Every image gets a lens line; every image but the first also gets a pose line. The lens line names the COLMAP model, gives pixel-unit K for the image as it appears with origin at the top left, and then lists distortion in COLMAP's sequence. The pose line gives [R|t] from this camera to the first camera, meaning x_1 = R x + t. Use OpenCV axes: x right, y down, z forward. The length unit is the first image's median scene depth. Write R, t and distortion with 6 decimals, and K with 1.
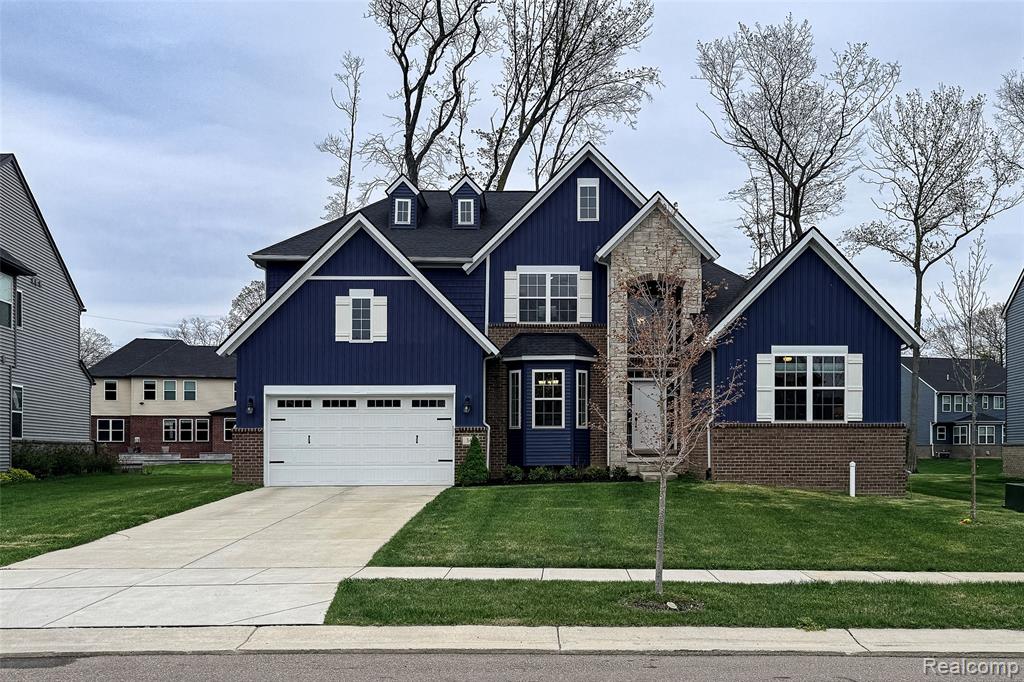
lens RADIAL K [[856.0, 0, 512.0], [0, 856.0, 341.0], [0, 0, 1]] dist [-0.001012, -0.041349]
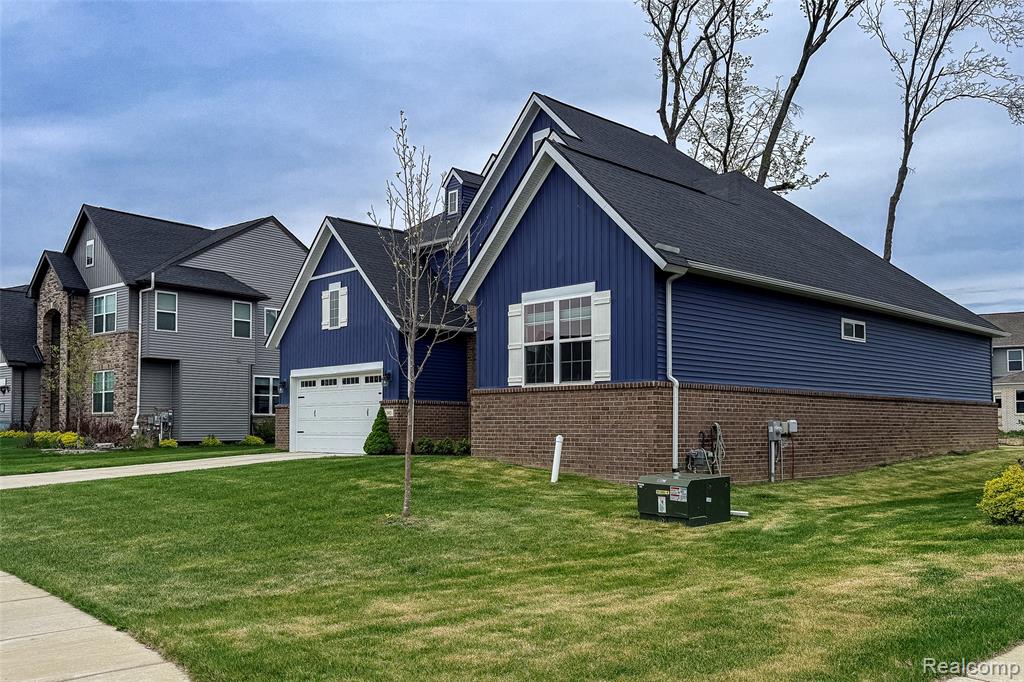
lens RADIAL K [[790.1, 0, 451.6], [0, 790.1, 307.1], [0, 0, 1]] dist [-0.005177, -0.003349]
pose [[0.691615, -0.106787, -0.714328, 0.664727], [0.093826, 0.993913, -0.057741, 0.046684], [0.716146, -0.027088, 0.697424, 0.350389]]
